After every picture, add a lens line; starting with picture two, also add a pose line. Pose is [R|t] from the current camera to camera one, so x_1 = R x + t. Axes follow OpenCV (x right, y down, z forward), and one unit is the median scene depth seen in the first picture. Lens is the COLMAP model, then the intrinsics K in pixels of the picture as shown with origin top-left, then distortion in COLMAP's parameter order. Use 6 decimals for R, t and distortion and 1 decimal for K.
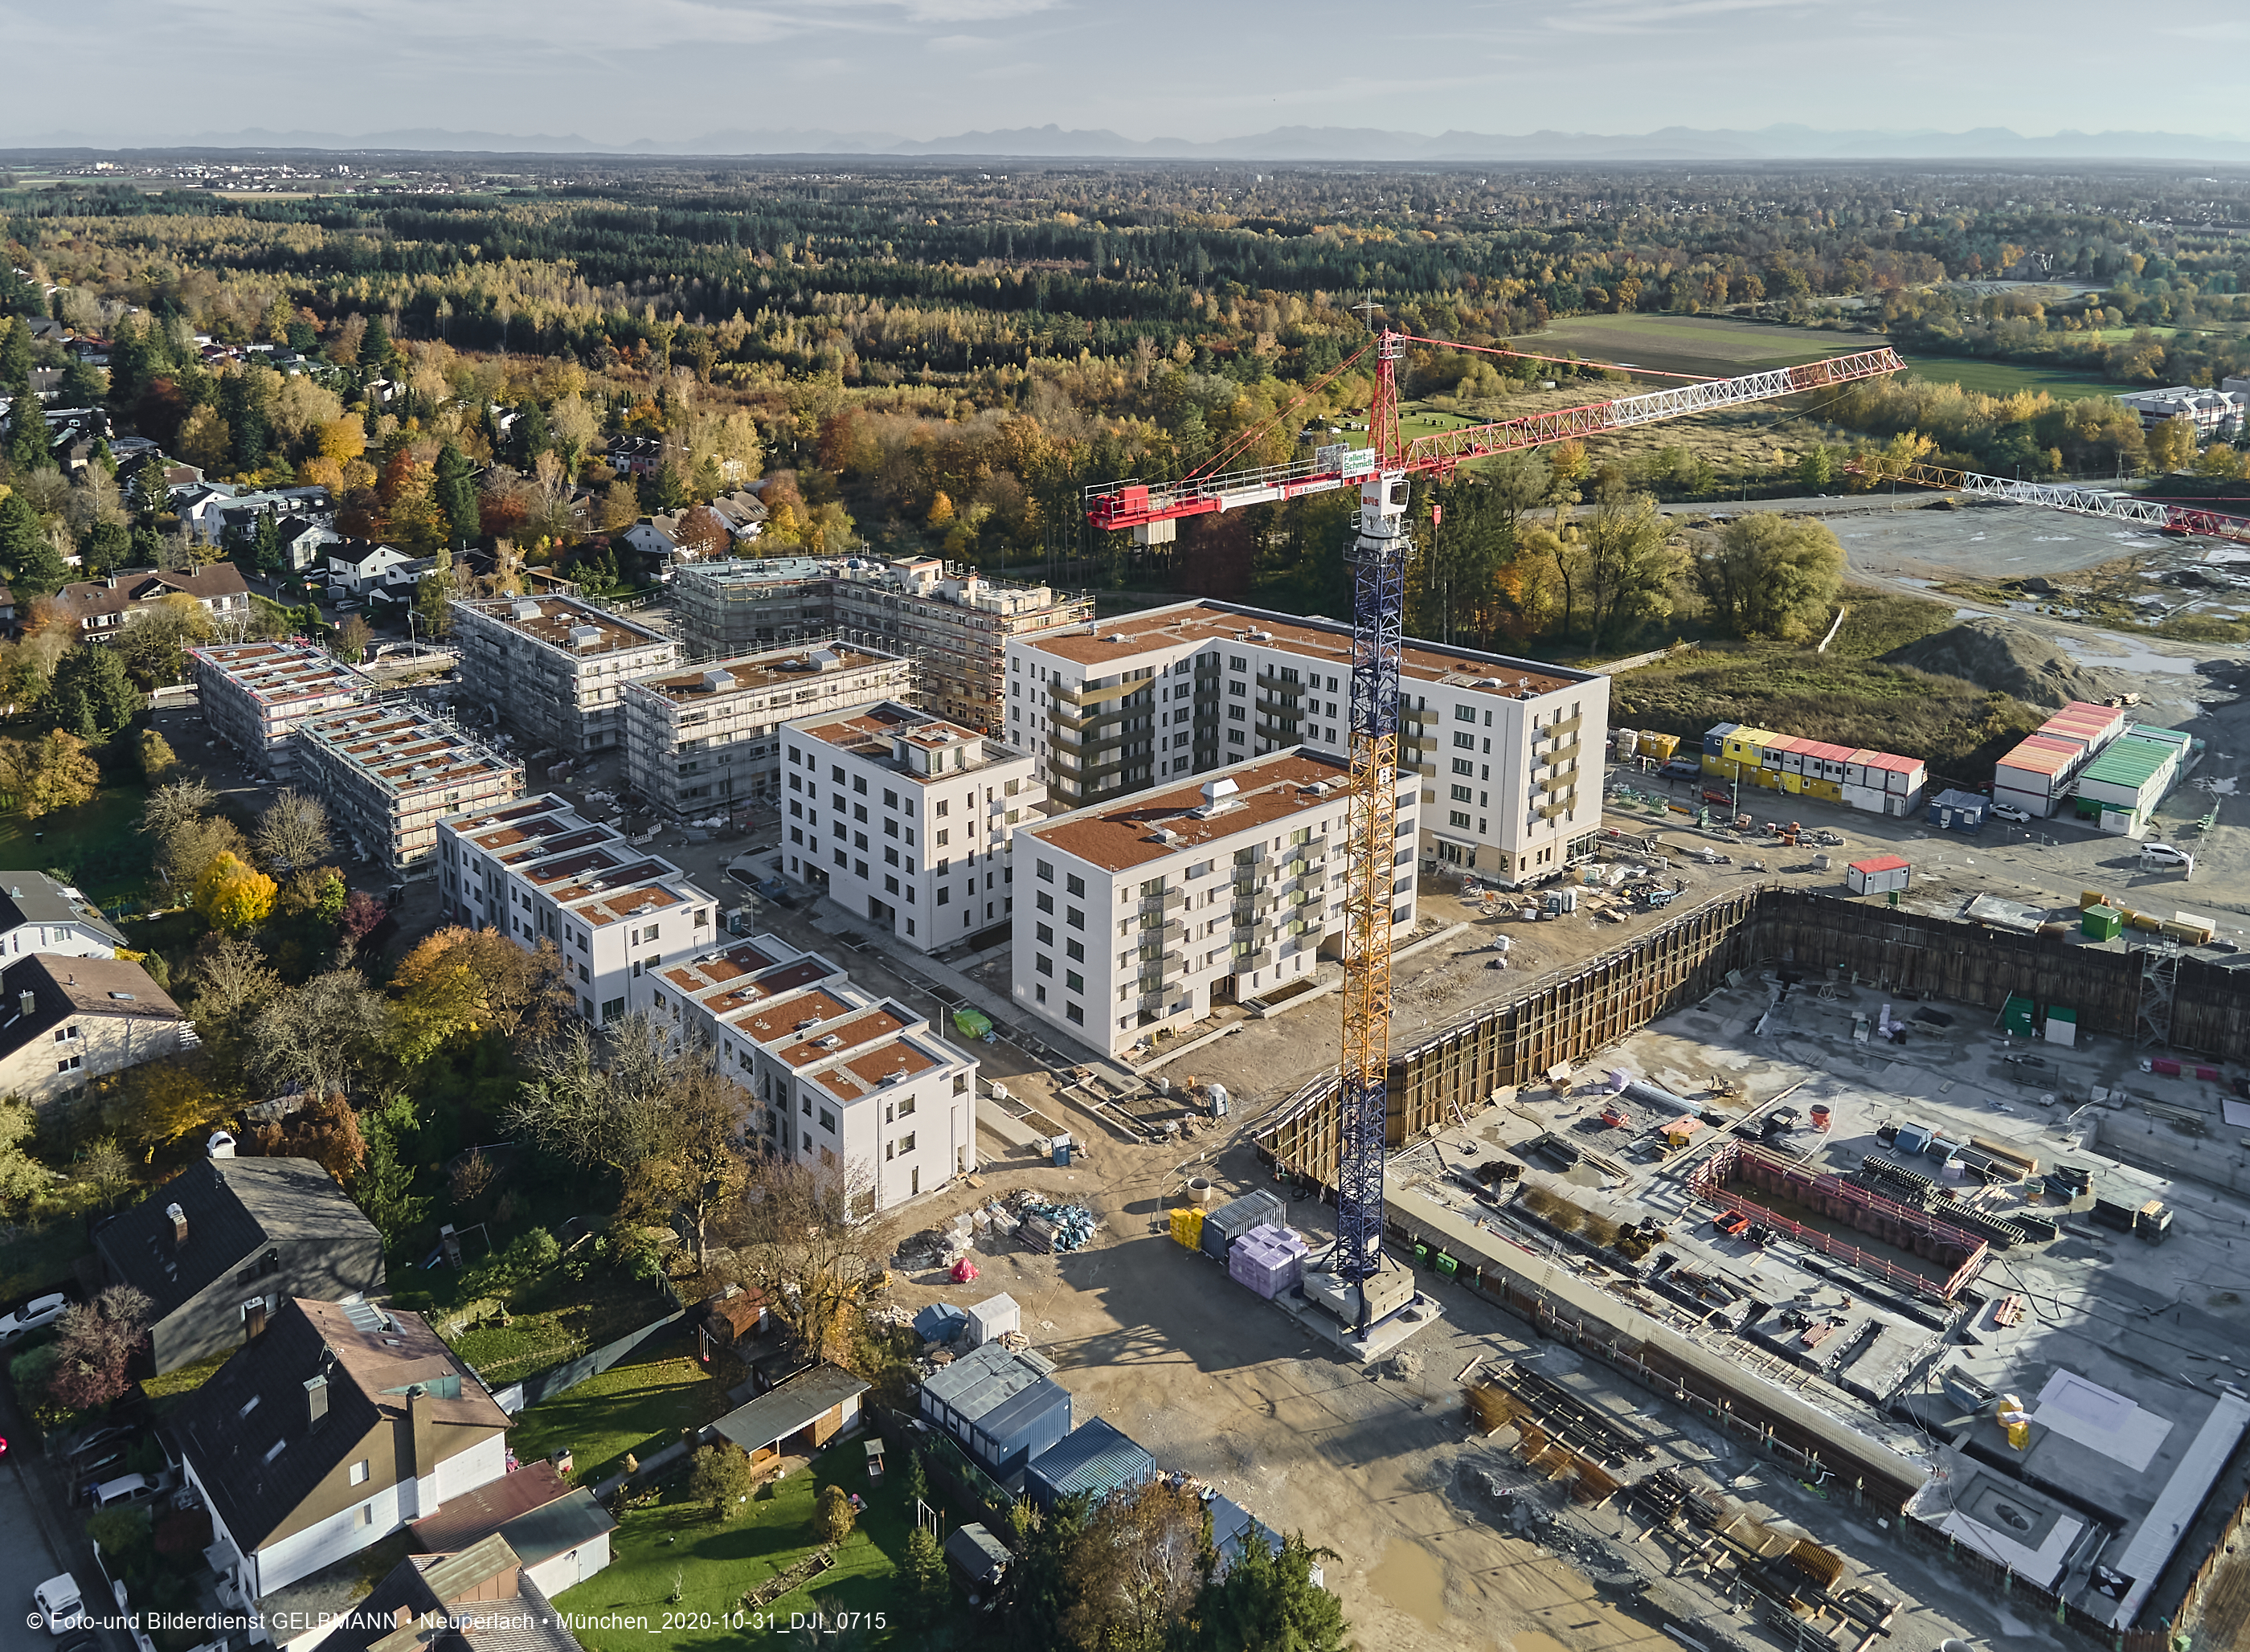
lens RADIAL K [[1760.7, 0, 1089.5], [0, 1760.7, 589.3], [0, 0, 1]] dist [0.038834, -0.007228]
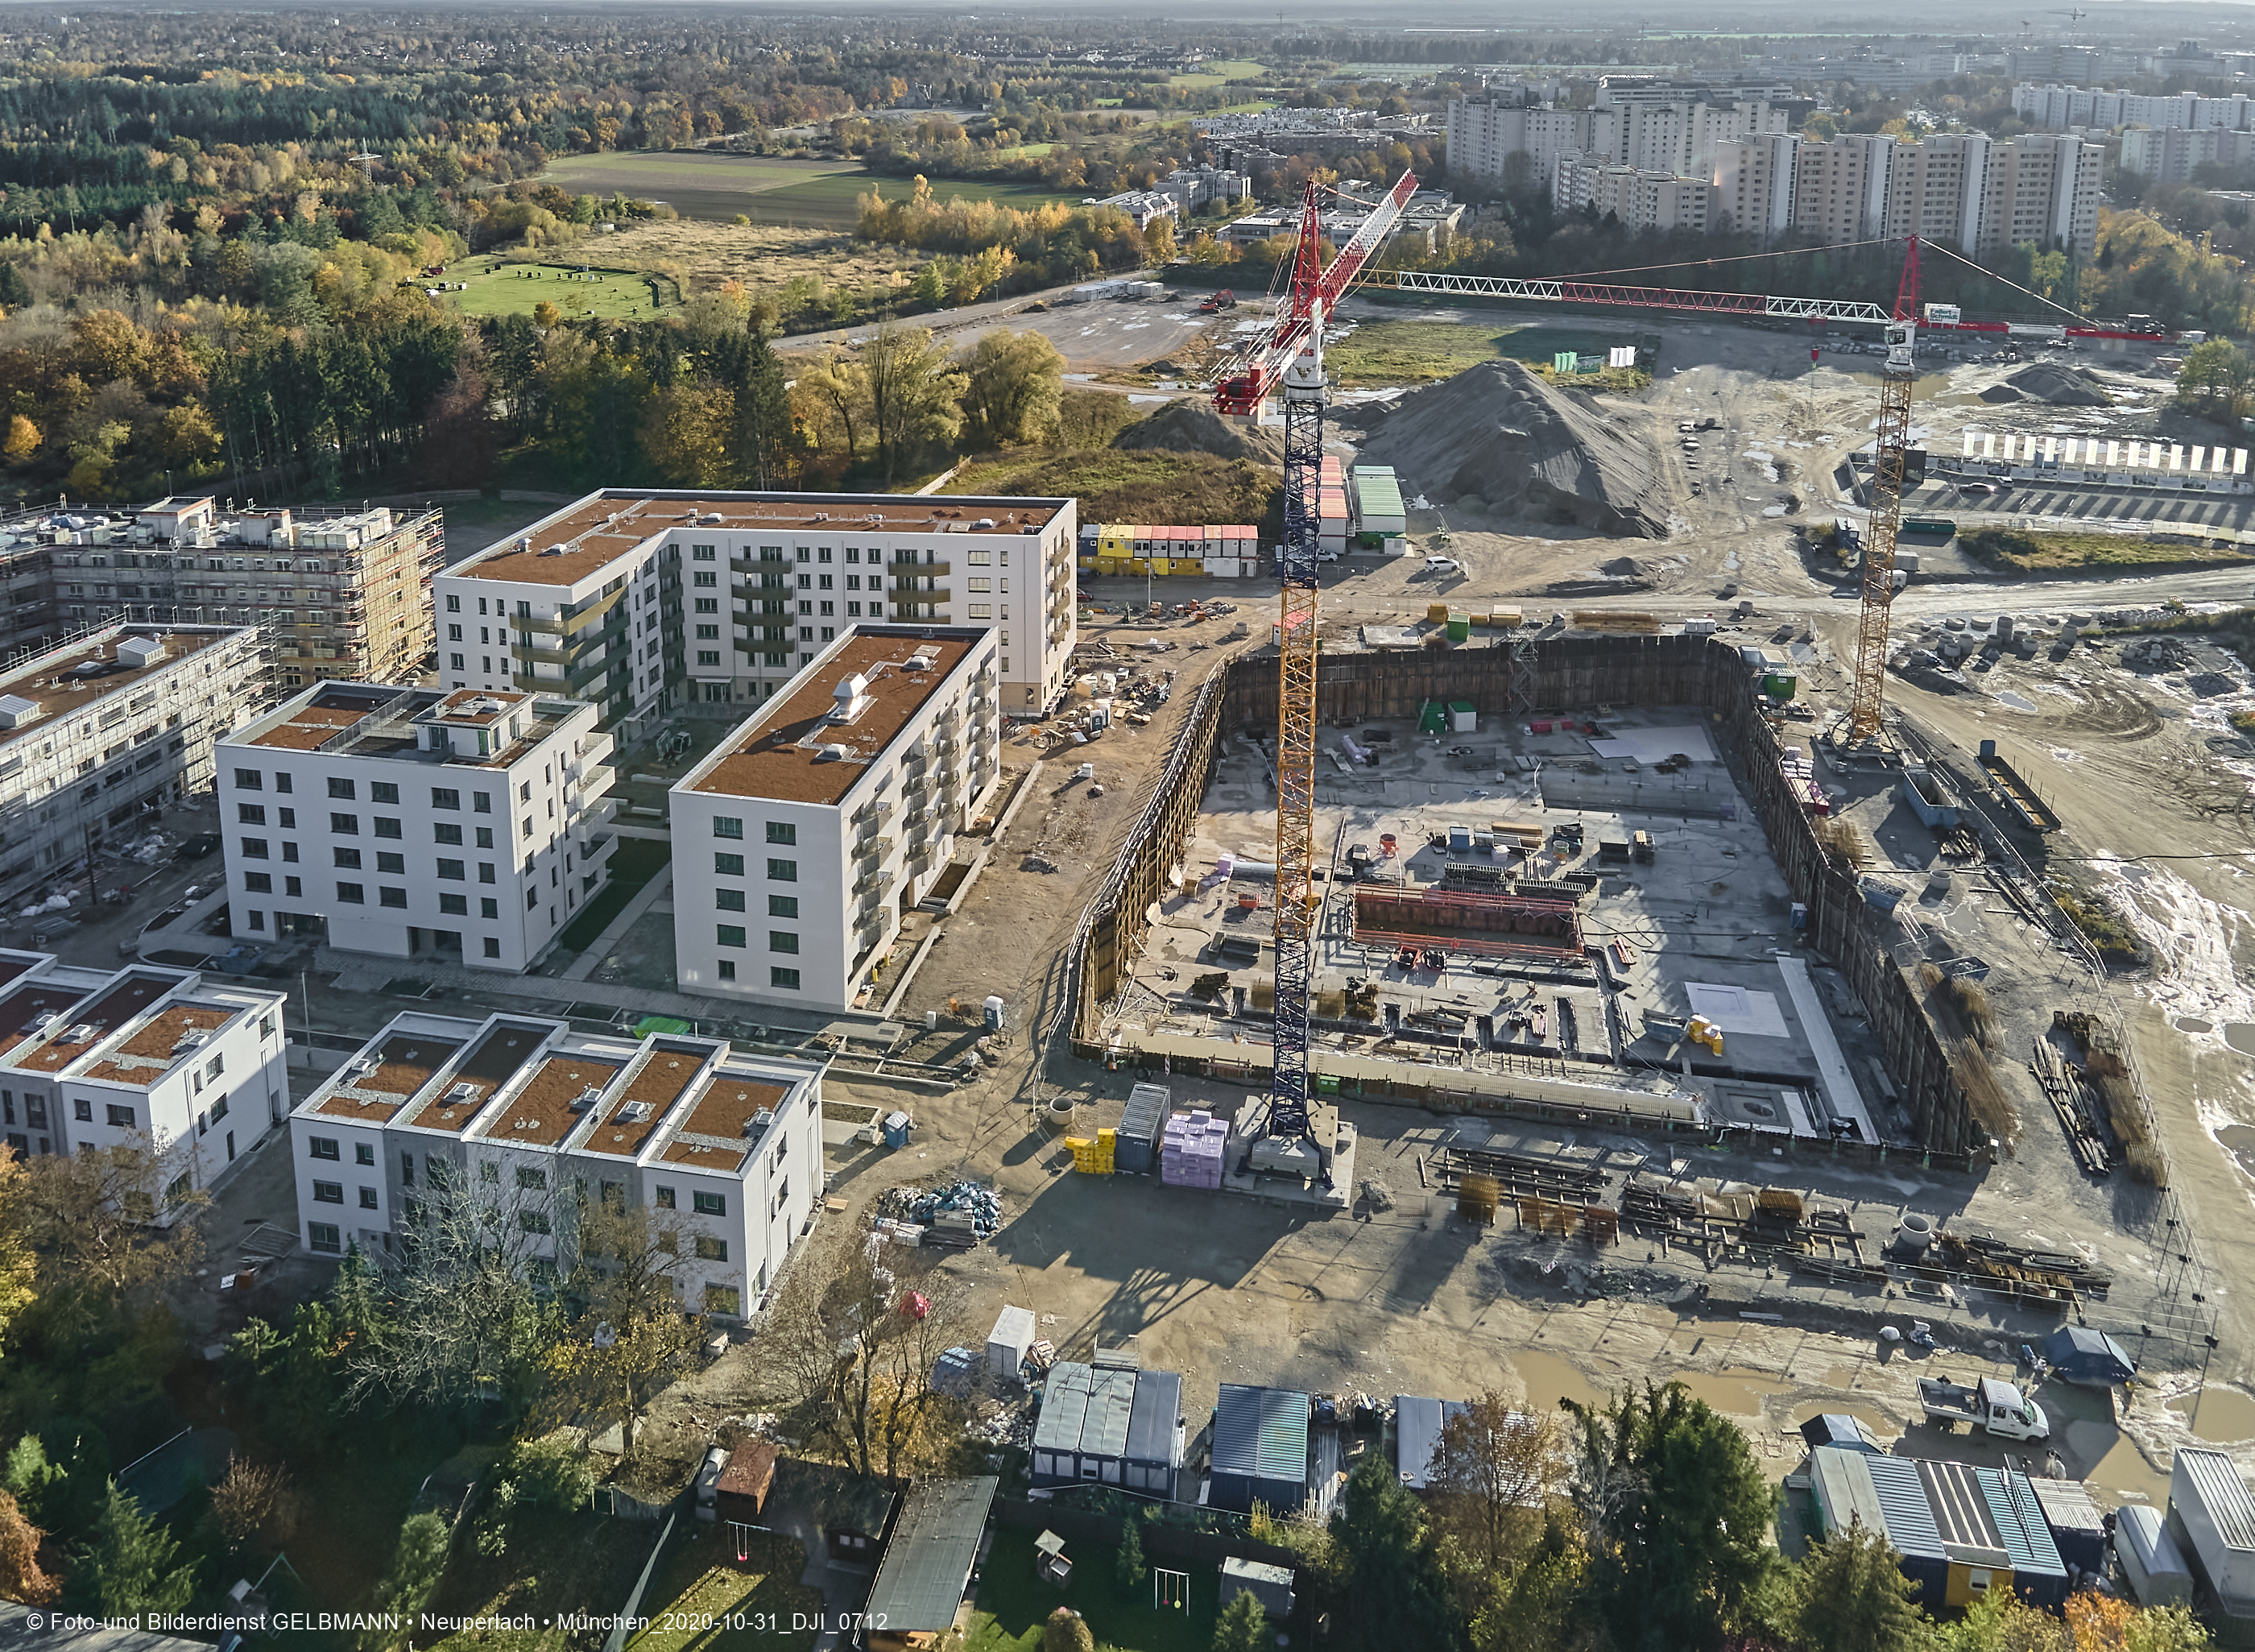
lens RADIAL K [[1692.4, 0, 1123.9], [0, 1692.4, 463.3], [0, 0, 1]] dist [0.061446, -0.045145]
pose [[0.796332, -0.155046, 0.584650, -0.276180], [0.138579, 0.987645, 0.073165, -0.042383], [-0.588771, 0.022757, 0.807980, 0.174562]]
